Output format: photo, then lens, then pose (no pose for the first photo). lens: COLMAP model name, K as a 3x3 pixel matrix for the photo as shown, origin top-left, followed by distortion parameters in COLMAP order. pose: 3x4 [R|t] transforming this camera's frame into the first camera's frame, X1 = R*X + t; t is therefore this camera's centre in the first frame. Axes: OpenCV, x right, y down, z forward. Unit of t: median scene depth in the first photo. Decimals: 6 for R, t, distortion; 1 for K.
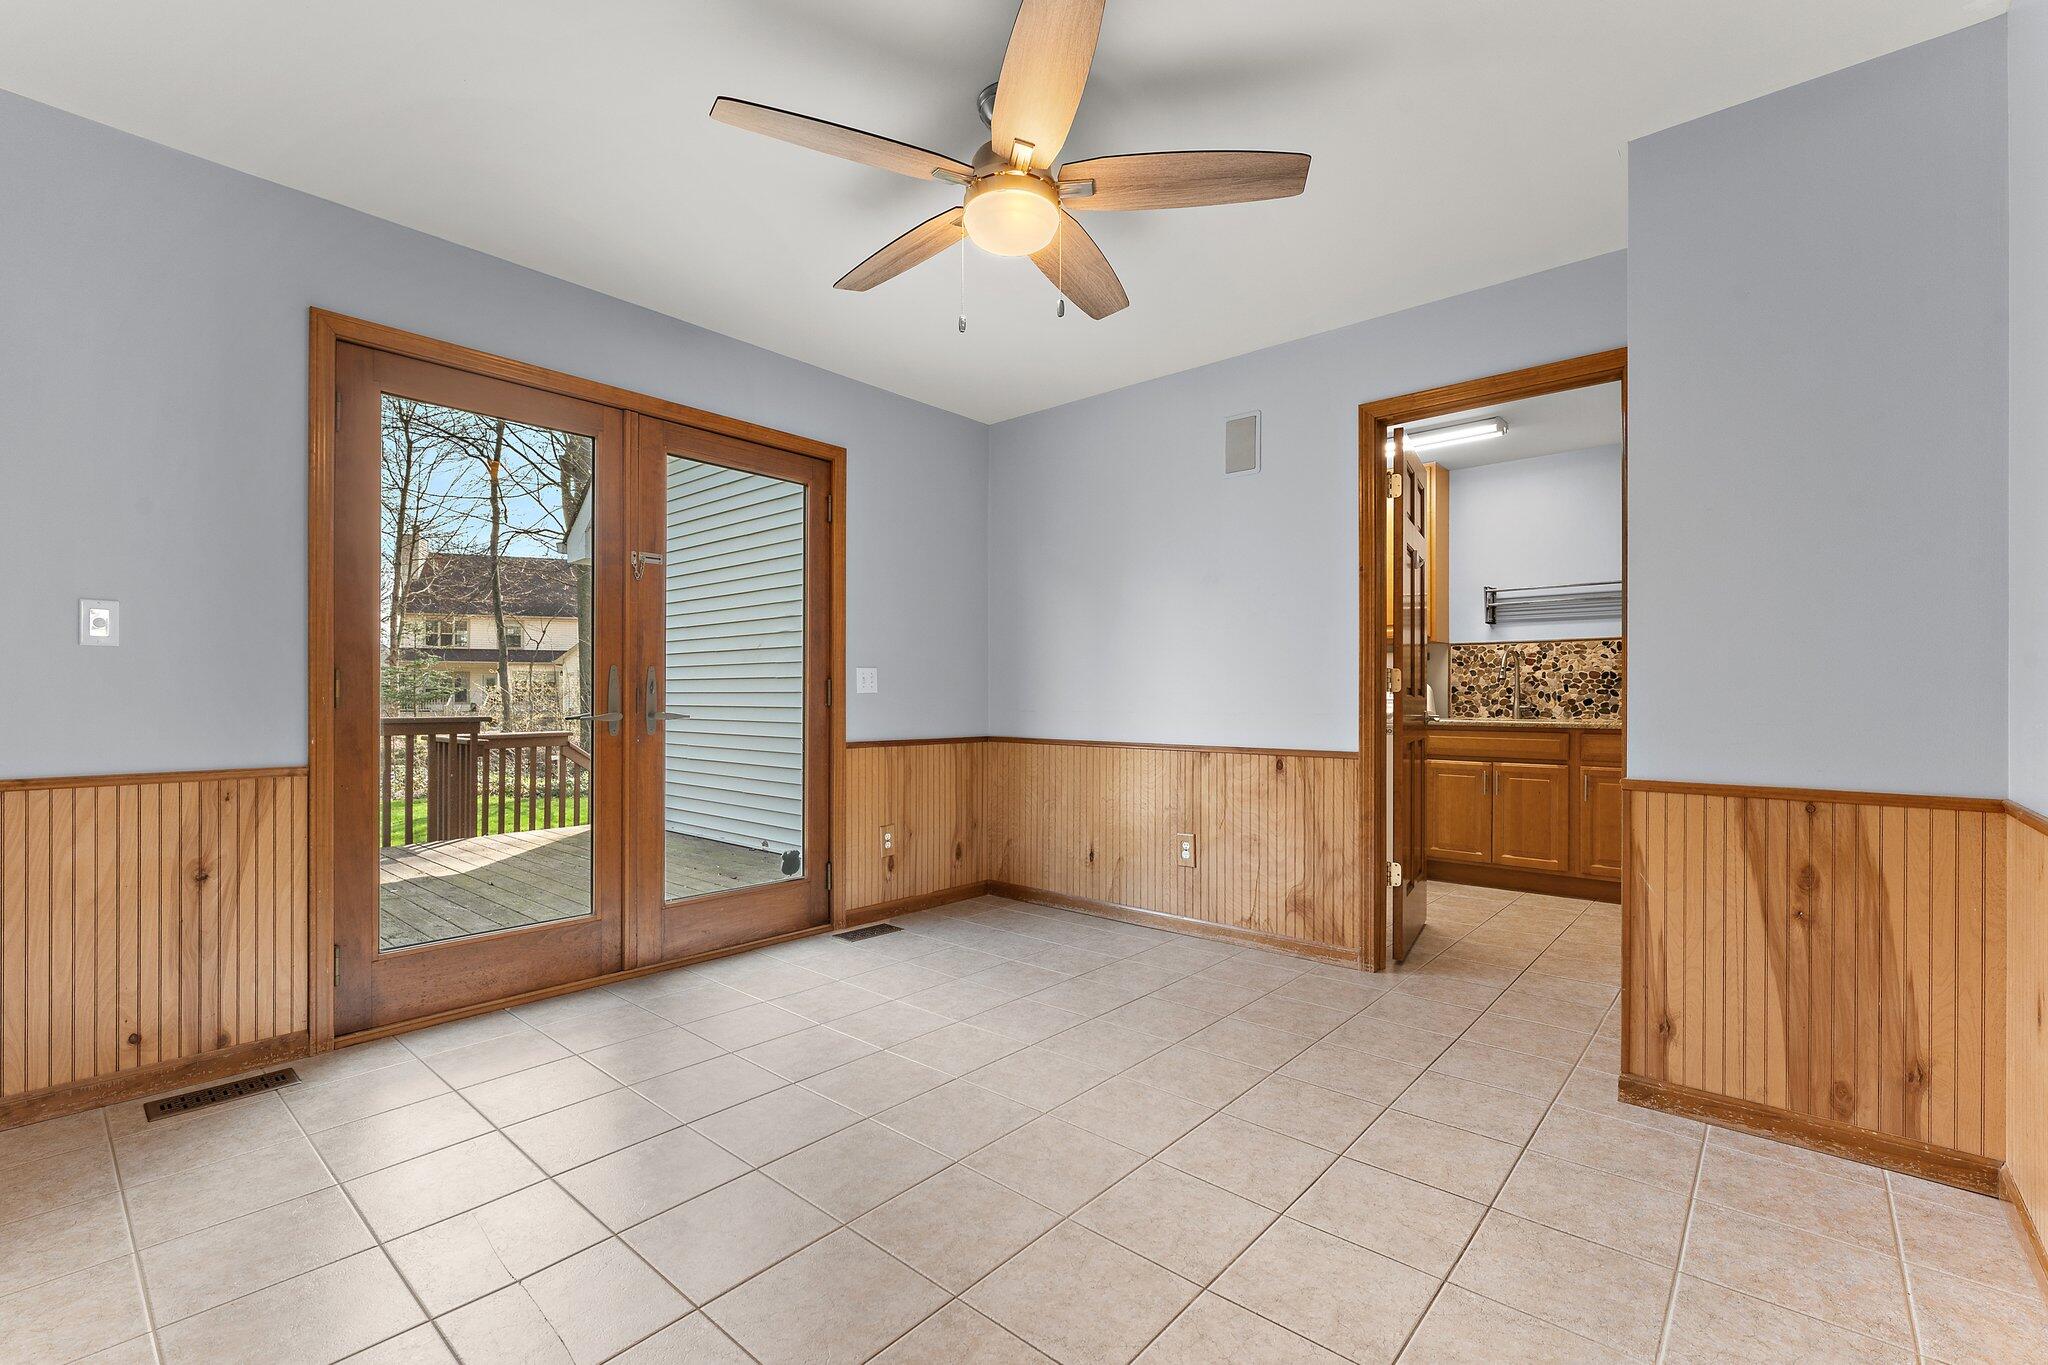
lens RADIAL K [[884.2, 0, 1023.7], [0, 884.2, 695.1], [0, 0, 1]] dist [-0.001122, -0.000381]
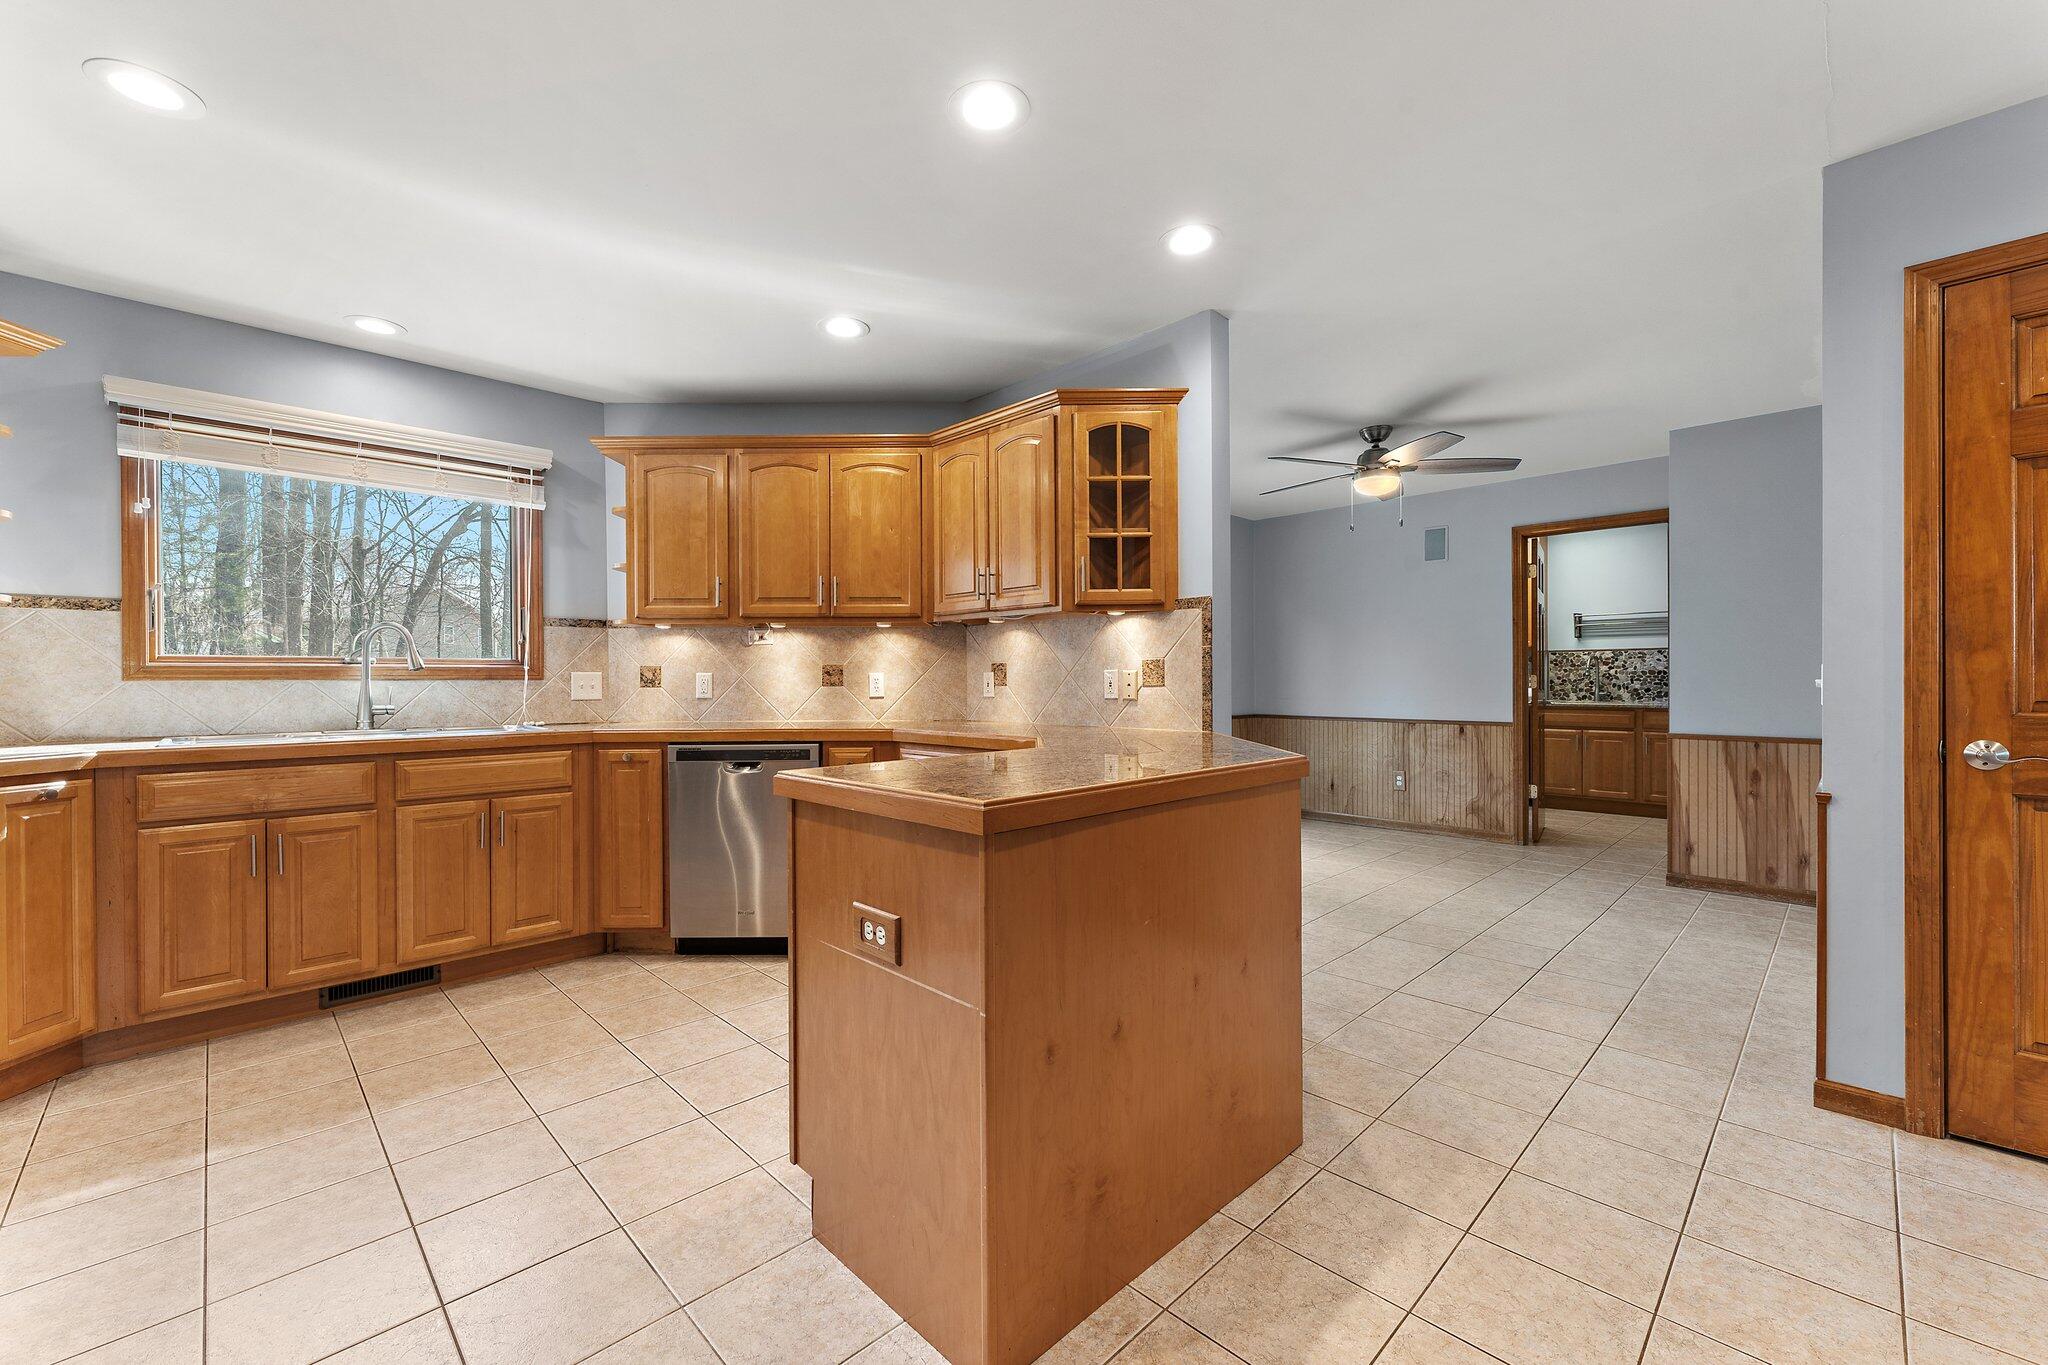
lens RADIAL K [[824.3, 0, 1023.8], [0, 824.3, 678.8], [0, 0, 1]] dist [-0.001406, -0.000067]
pose [[0.997069, -0.007260, -0.076161, -0.436604], [0.007435, 0.999970, 0.002016, -0.030864], [0.076144, -0.002576, 0.997094, -0.668514]]
